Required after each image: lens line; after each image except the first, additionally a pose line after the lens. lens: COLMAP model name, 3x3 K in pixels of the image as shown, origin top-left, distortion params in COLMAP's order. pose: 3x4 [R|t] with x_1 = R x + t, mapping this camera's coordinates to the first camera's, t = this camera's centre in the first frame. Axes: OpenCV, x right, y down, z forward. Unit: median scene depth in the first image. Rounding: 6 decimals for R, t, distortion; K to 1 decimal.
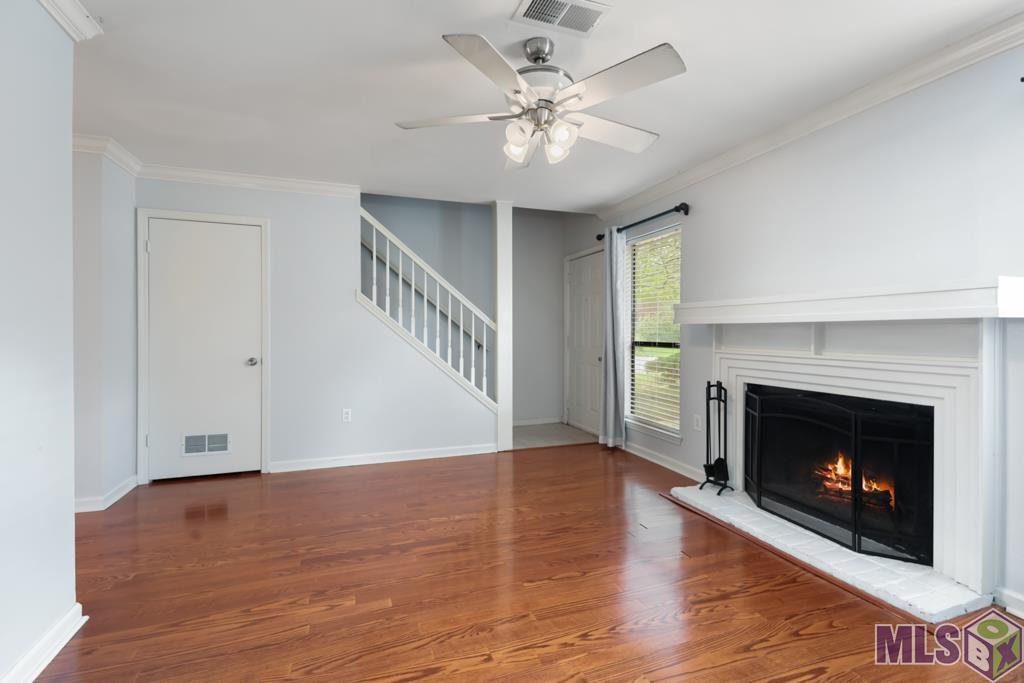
lens RADIAL K [[477.9, 0, 535.6], [0, 477.9, 335.7], [0, 0, 1]] dist [-0.001399, -0.000186]
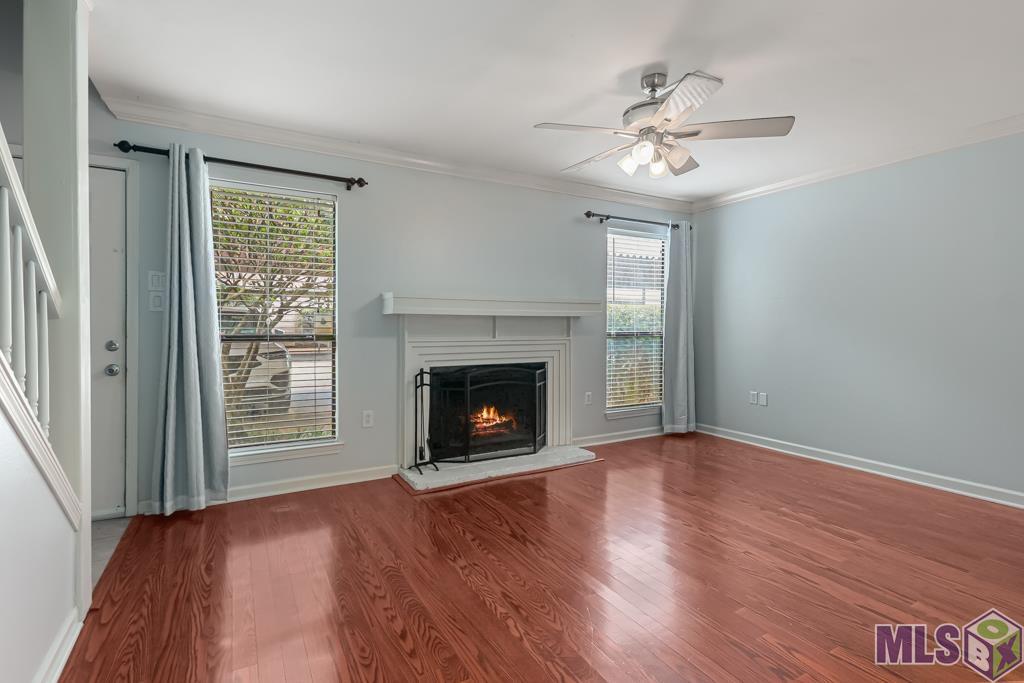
lens RADIAL K [[484.6, 0, 510.5], [0, 484.6, 326.3], [0, 0, 1]] dist [-0.000418, -0.000171]
pose [[-0.152083, -0.001953, 0.988366, -0.835215], [0.003645, 0.999990, 0.002537, 0.000175], [-0.988361, 0.003988, -0.152074, 1.131536]]
